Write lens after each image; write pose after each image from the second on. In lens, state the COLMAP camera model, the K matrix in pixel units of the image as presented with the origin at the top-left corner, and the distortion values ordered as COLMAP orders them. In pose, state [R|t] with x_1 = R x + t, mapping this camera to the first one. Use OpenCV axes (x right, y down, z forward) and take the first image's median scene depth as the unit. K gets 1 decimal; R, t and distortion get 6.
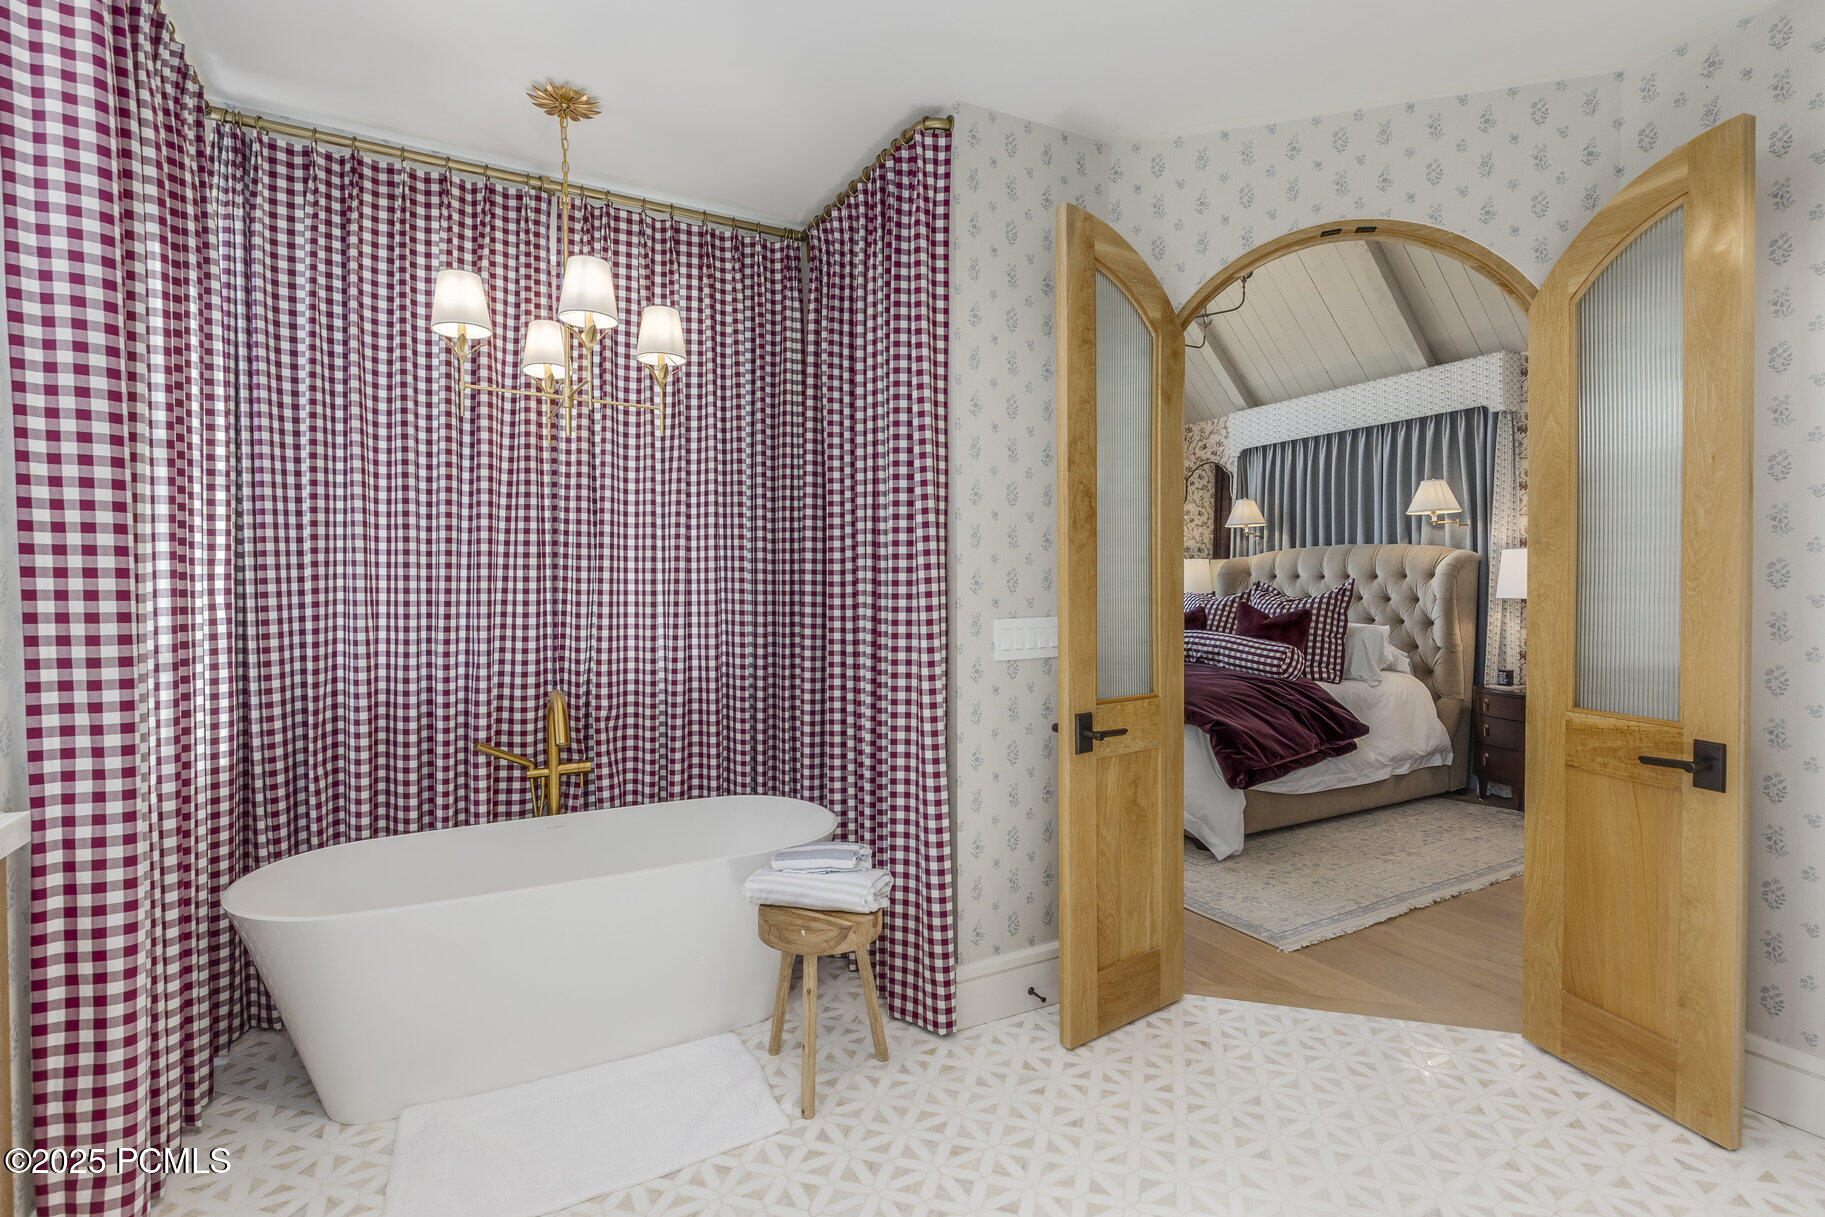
lens RADIAL K [[866.3, 0, 909.8], [0, 866.3, 602.2], [0, 0, 1]] dist [0.000318, -0.000190]
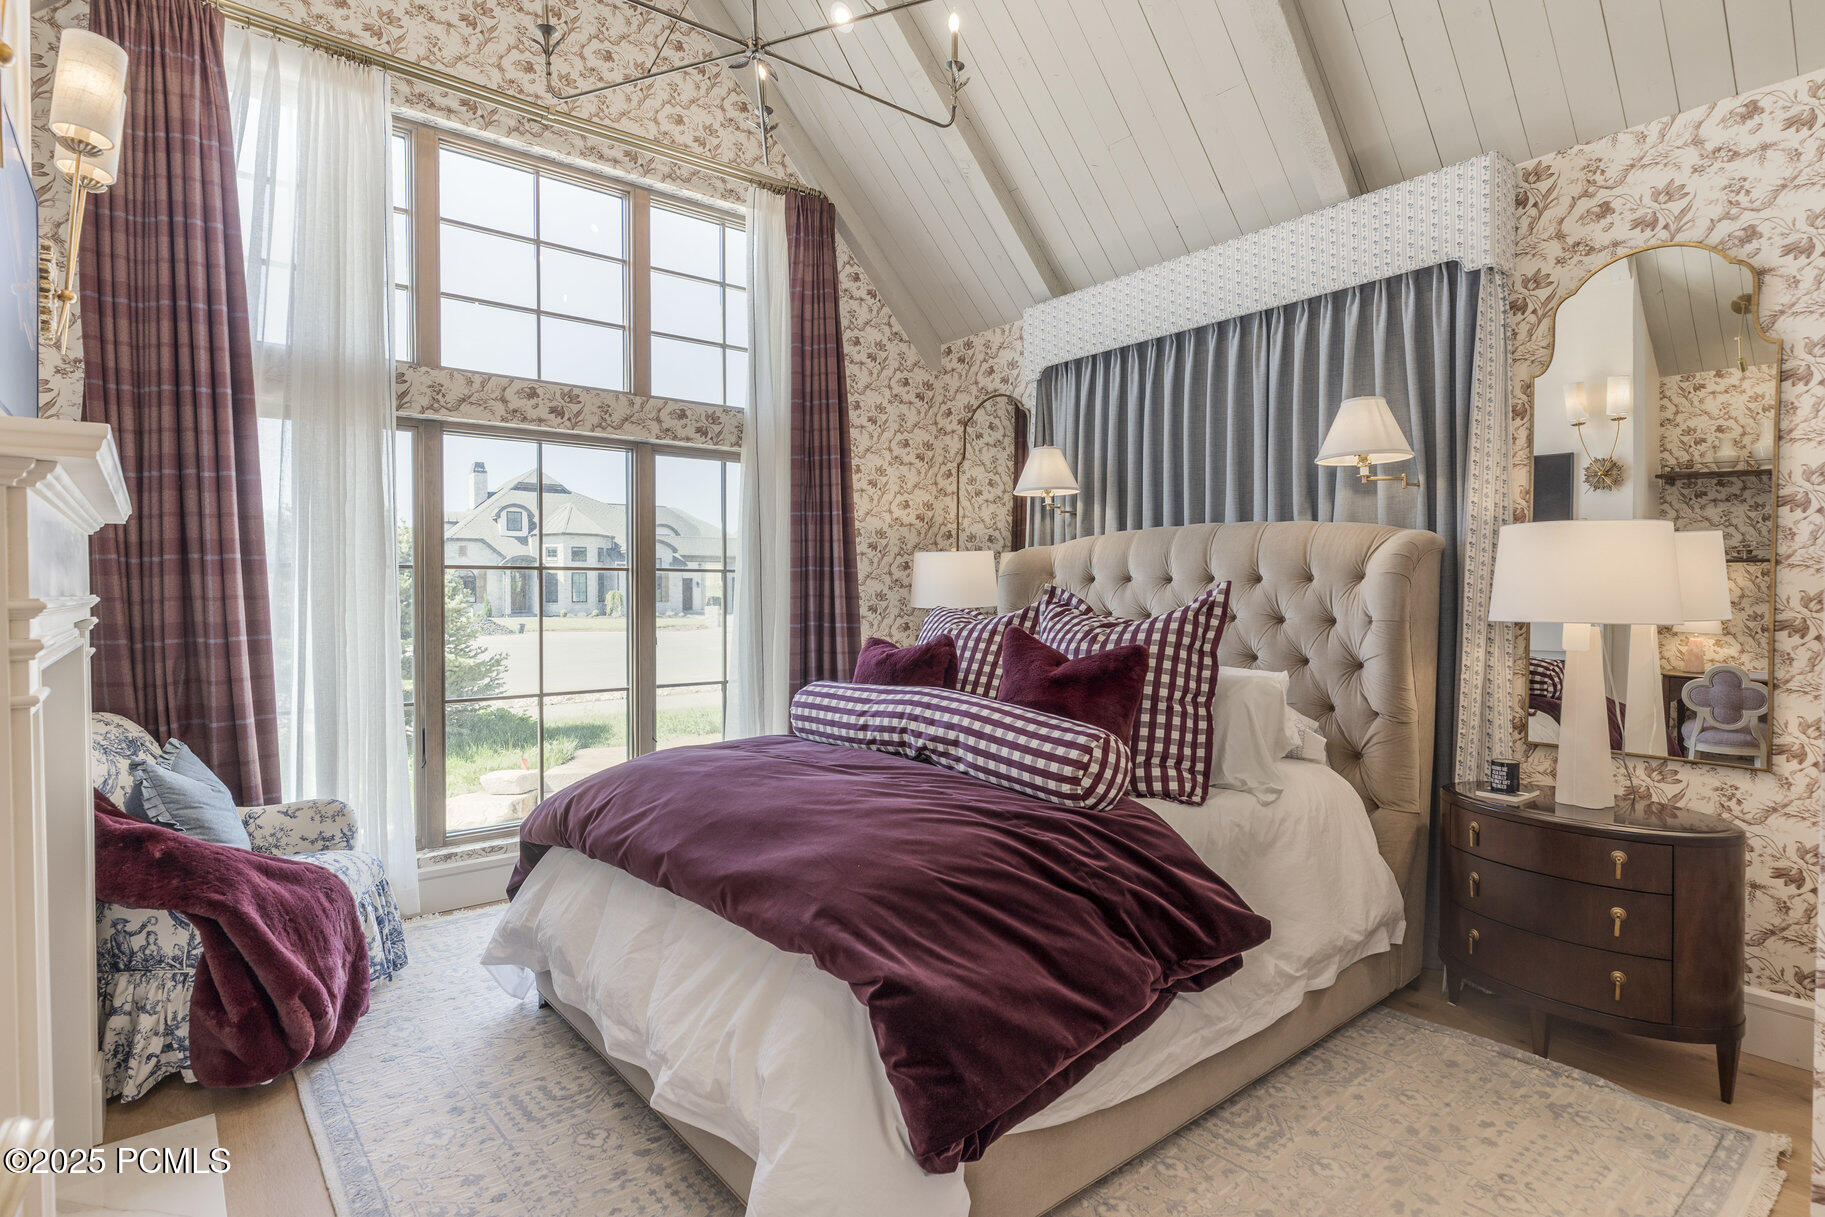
lens RADIAL K [[934.6, 0, 914.3], [0, 934.6, 612.6], [0, 0, 1]] dist [0.002551, 0.000463]
pose [[0.983940, -0.000350, 0.178500, 0.221438], [0.000188, 1.000000, 0.000925, -0.008928], [-0.178500, -0.000876, 0.983939, 0.466161]]
